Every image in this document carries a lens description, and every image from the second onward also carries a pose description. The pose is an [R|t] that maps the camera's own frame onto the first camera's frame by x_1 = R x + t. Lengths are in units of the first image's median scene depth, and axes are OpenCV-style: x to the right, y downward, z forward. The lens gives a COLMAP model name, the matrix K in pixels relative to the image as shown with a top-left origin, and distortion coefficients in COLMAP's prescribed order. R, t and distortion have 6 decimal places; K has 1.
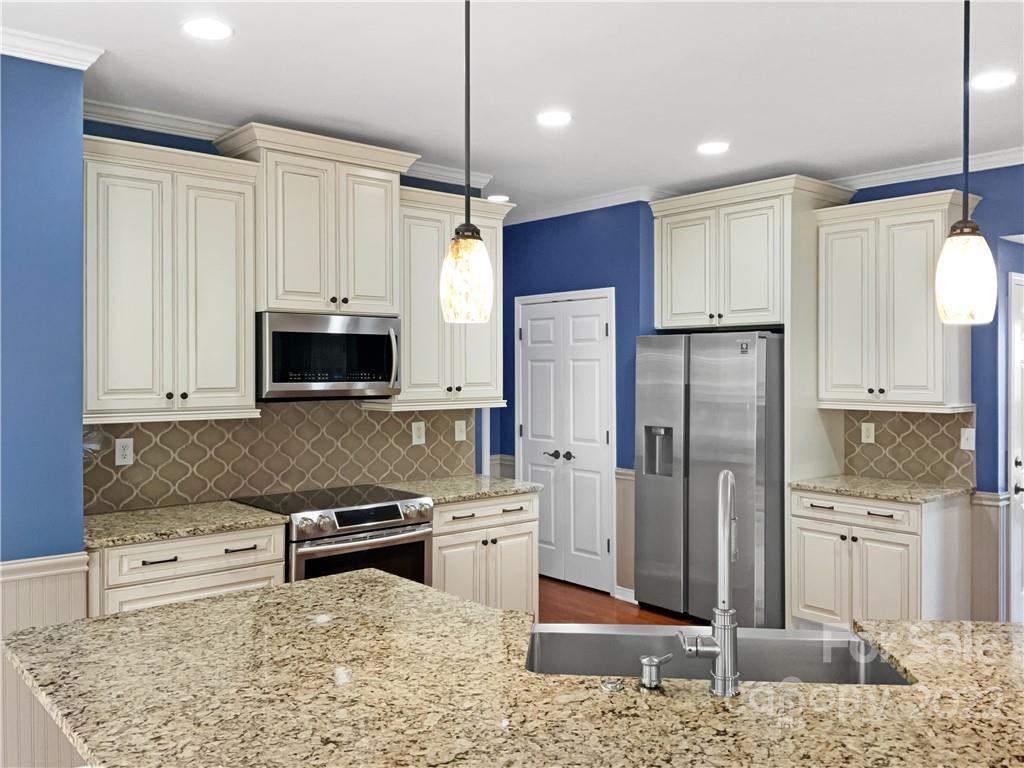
lens RADIAL K [[875.5, 0, 514.7], [0, 875.5, 389.3], [0, 0, 1]] dist [0.051551, -0.020395]
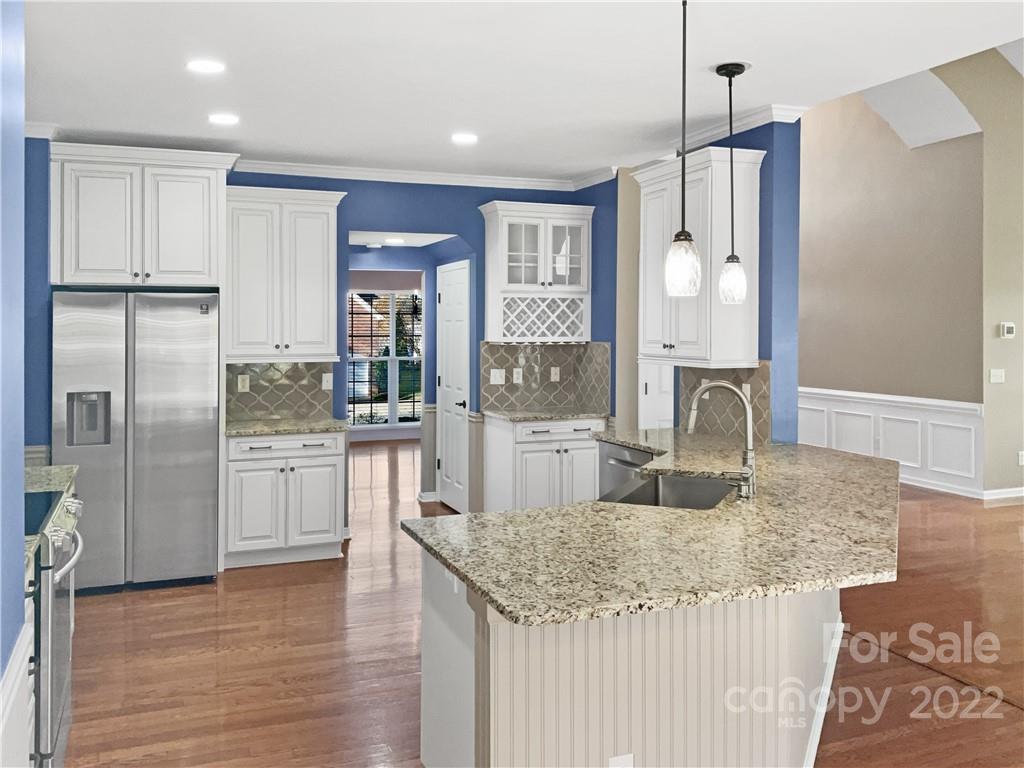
lens RADIAL K [[875.5, 0, 513.3], [0, 875.5, 377.3], [0, 0, 1]] dist [0.051551, -0.020395]
pose [[0.346038, -0.057581, 0.936452, -0.577913], [0.027946, 0.998305, 0.051057, -0.008215], [-0.937804, 0.008502, 0.347060, 0.271550]]
